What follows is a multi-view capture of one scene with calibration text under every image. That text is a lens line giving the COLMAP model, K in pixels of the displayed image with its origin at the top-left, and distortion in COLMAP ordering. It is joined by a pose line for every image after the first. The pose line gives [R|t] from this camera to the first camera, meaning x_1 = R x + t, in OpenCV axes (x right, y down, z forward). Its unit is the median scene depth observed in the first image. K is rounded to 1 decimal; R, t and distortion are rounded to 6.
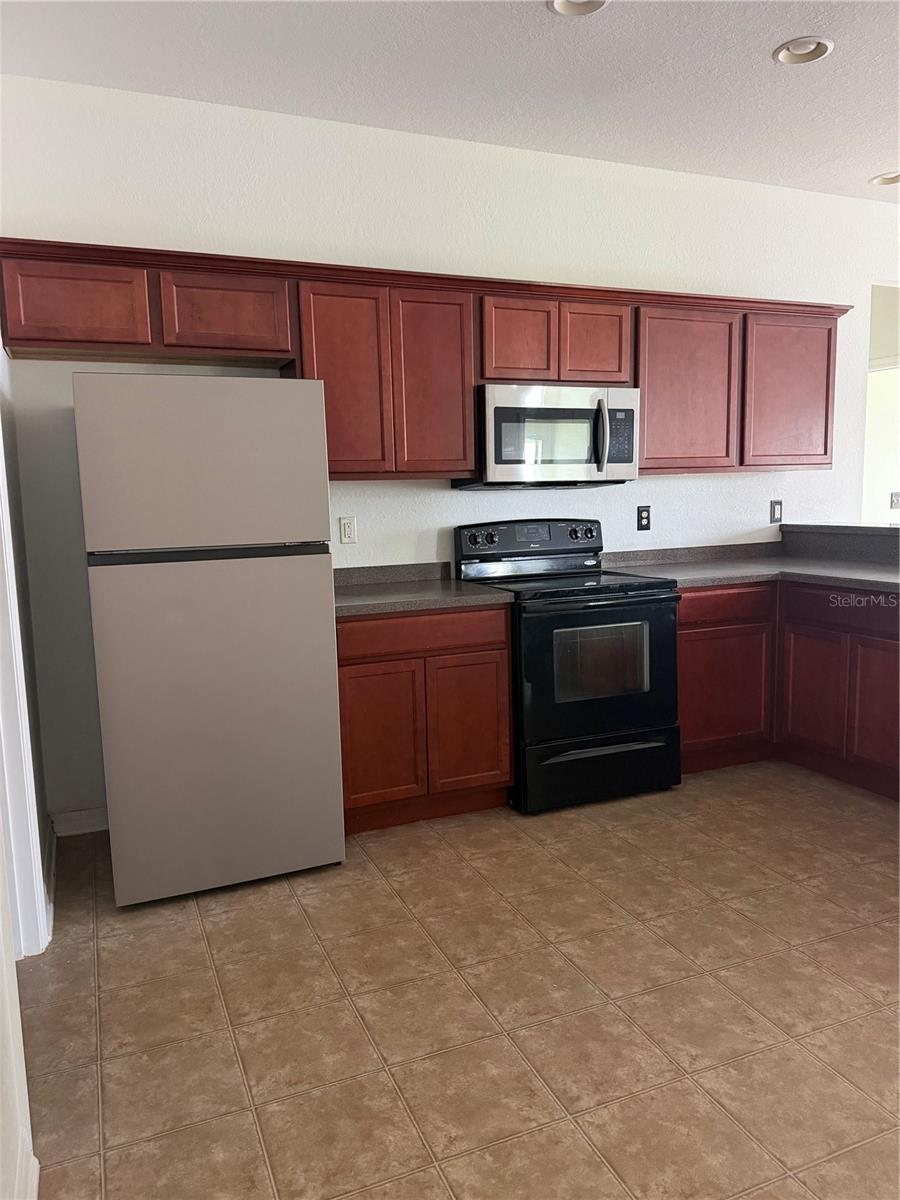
lens RADIAL K [[857.7, 0, 450.0], [0, 857.7, 600.0], [0, 0, 1]] dist [0.134197, -0.204608]
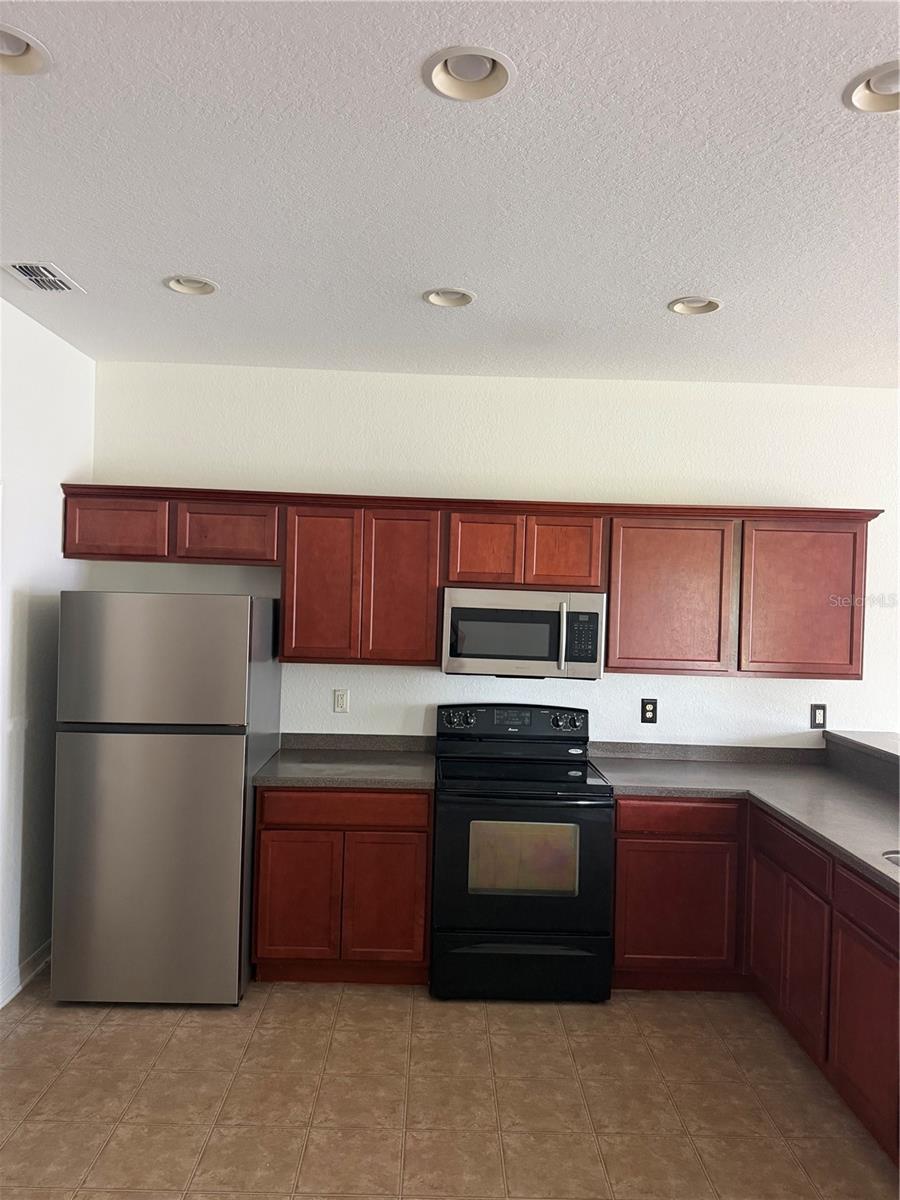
lens RADIAL K [[857.7, 0, 450.0], [0, 857.7, 600.0], [0, 0, 1]] dist [0.134197, -0.204608]
pose [[0.921996, 0.057185, -0.382954, 0.446579], [-0.099419, 0.990839, -0.091404, -0.123402], [0.374218, 0.122348, 0.919234, -0.024345]]
